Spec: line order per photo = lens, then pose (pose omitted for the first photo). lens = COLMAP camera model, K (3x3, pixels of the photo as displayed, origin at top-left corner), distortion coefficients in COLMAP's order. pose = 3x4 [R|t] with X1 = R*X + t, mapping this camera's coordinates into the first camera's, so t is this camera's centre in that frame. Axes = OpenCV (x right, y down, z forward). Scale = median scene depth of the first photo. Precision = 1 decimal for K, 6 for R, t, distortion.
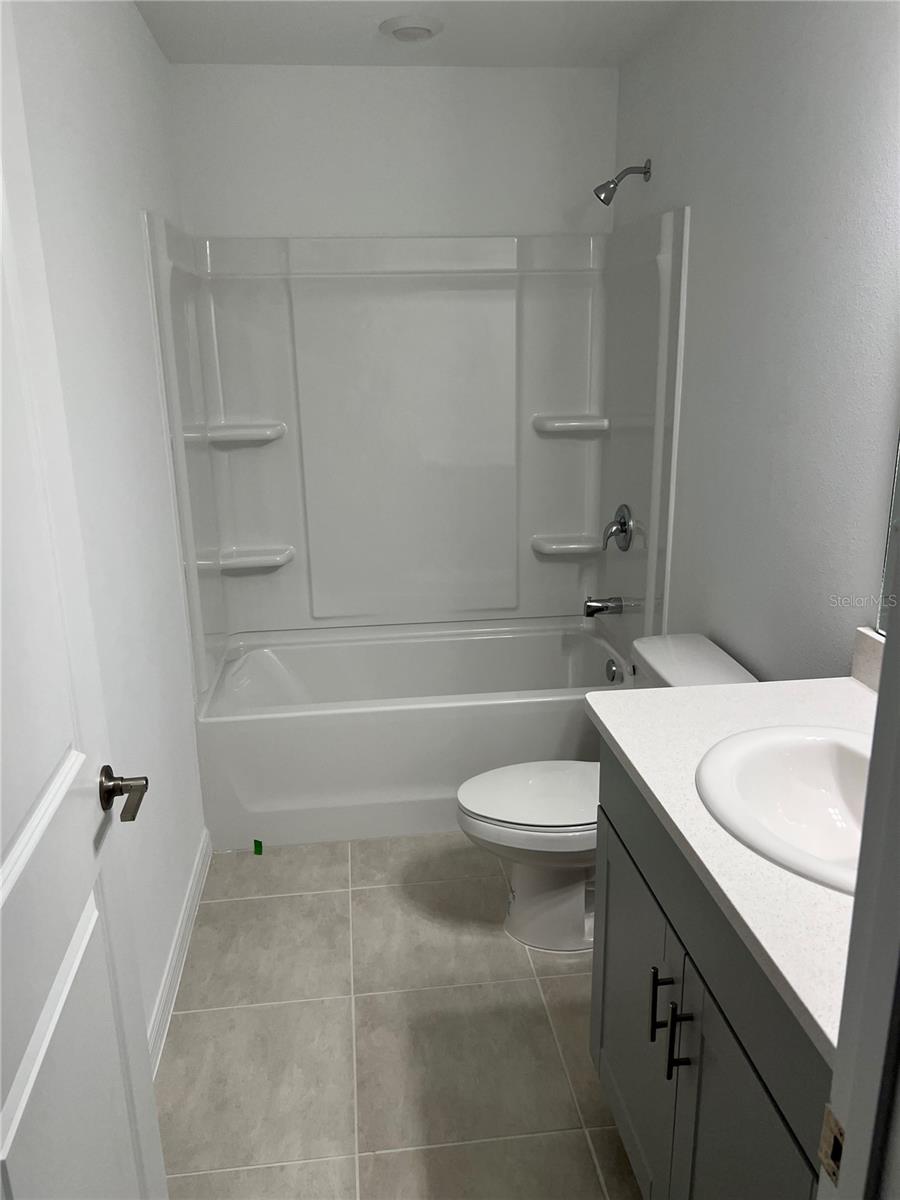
lens RADIAL K [[903.2, 0, 442.1], [0, 903.2, 602.9], [0, 0, 1]] dist [0.044854, -0.036040]
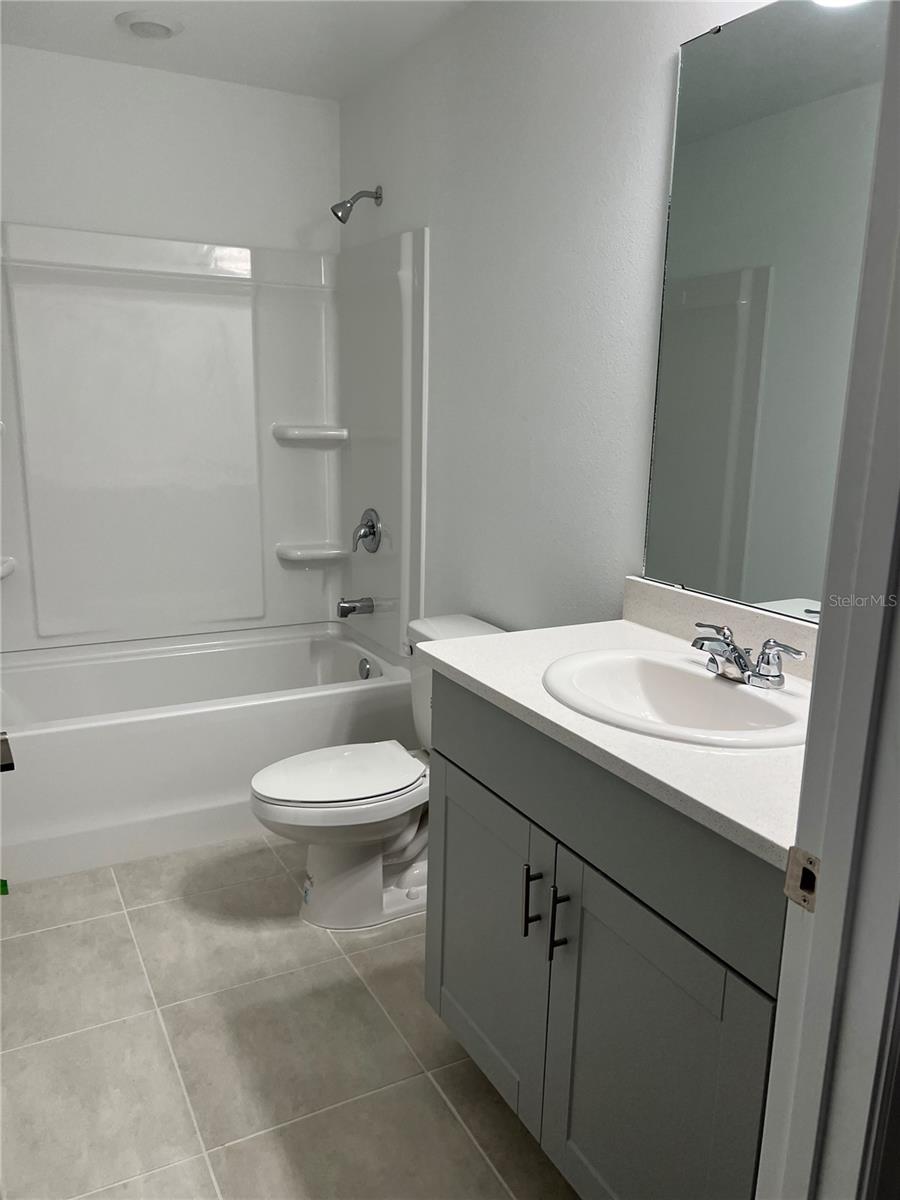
lens RADIAL K [[903.2, 0, 445.0], [0, 903.2, 607.0], [0, 0, 1]] dist [0.044854, -0.036040]
pose [[0.931751, -0.041012, 0.360775, -0.128107], [0.060977, 0.997163, -0.044126, 0.072534], [-0.357942, 0.063114, 0.931608, 0.001289]]
